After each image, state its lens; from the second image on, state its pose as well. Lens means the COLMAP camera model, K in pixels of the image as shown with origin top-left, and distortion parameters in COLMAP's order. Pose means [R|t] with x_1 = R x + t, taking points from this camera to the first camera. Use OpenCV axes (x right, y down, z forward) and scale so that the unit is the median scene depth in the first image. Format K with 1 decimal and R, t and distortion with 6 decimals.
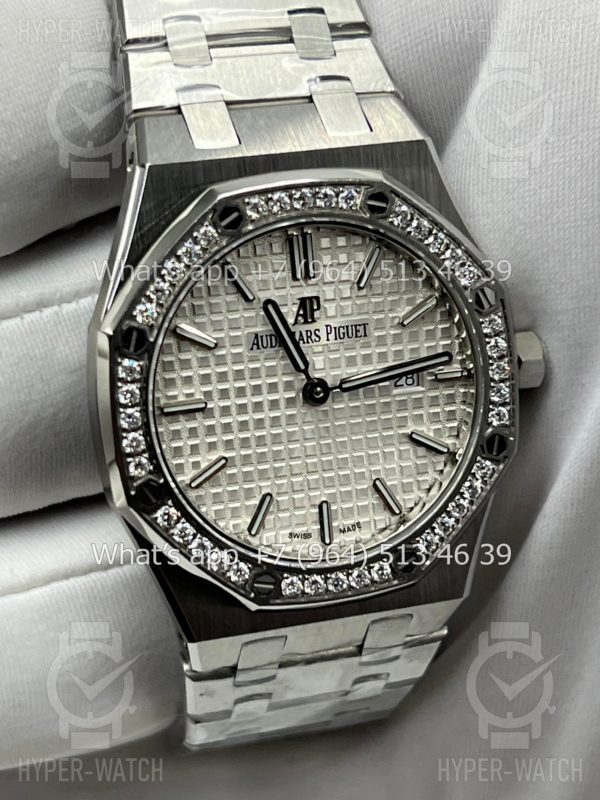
lens RADIAL K [[1943.2, 0, 301.8], [0, 1943.2, 403.0], [0, 0, 1]] dist [0.227993, 0.000000]
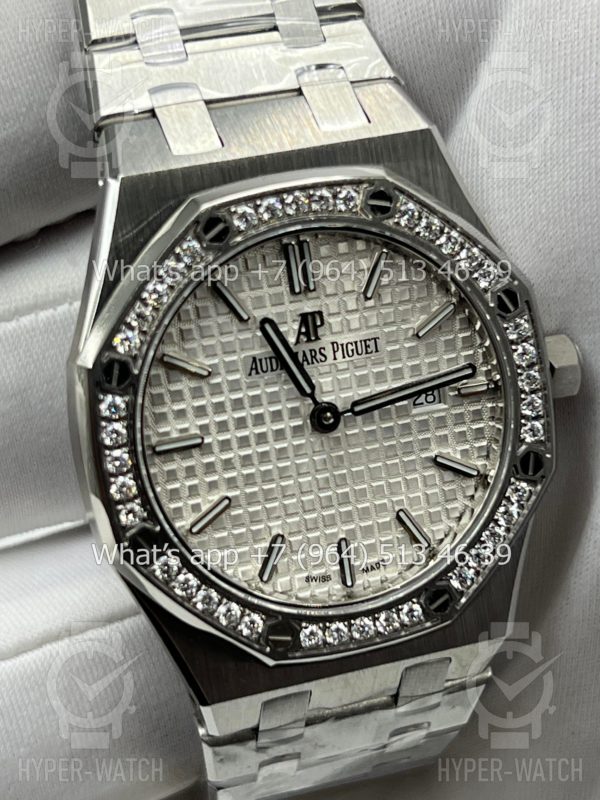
lens RADIAL K [[1943.2, 0, 299.1], [0, 1943.2, 405.5], [0, 0, 1]] dist [0.227993, 0.000000]
pose [[0.997617, -0.062647, -0.028902, 0.021429], [0.062589, 0.998035, -0.002902, -0.009356], [0.029027, 0.001086, 0.999578, 0.104994]]
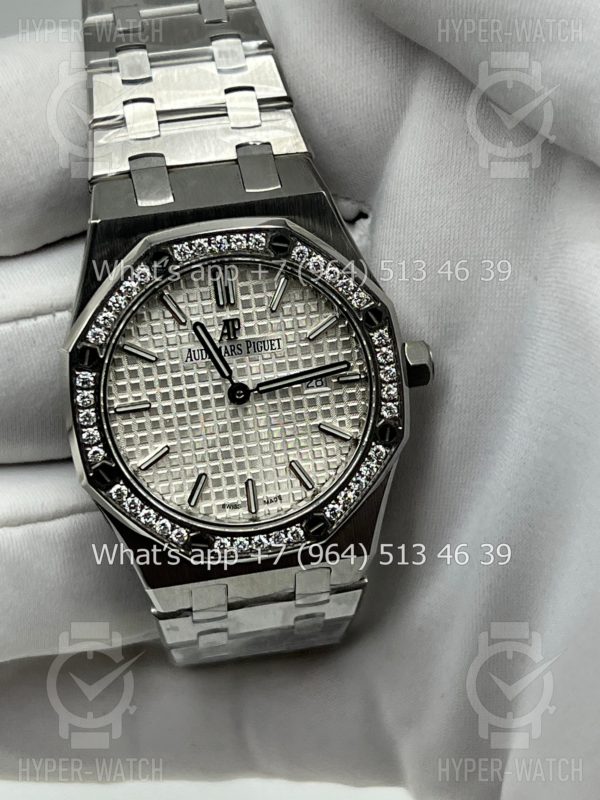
lens RADIAL K [[1943.2, 0, 301.8], [0, 1943.2, 408.1], [0, 0, 1]] dist [0.227993, 0.000000]
pose [[0.987063, -0.011181, -0.159944, 0.250053], [0.015750, 0.999502, 0.027329, -0.030085], [0.159559, -0.029494, 0.986748, -0.247685]]
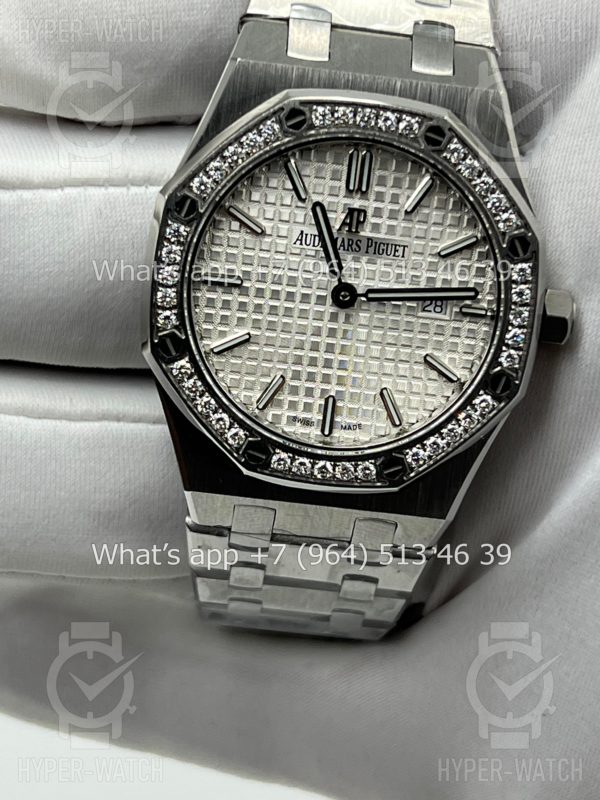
lens RADIAL K [[1943.2, 0, 293.5], [0, 1943.2, 396.7], [0, 0, 1]] dist [0.227993, 0.000000]
pose [[0.943617, 0.228845, -0.239199, 0.254683], [-0.236781, 0.971552, -0.004580, 0.061411], [0.231346, 0.060960, 0.970960, -0.069128]]
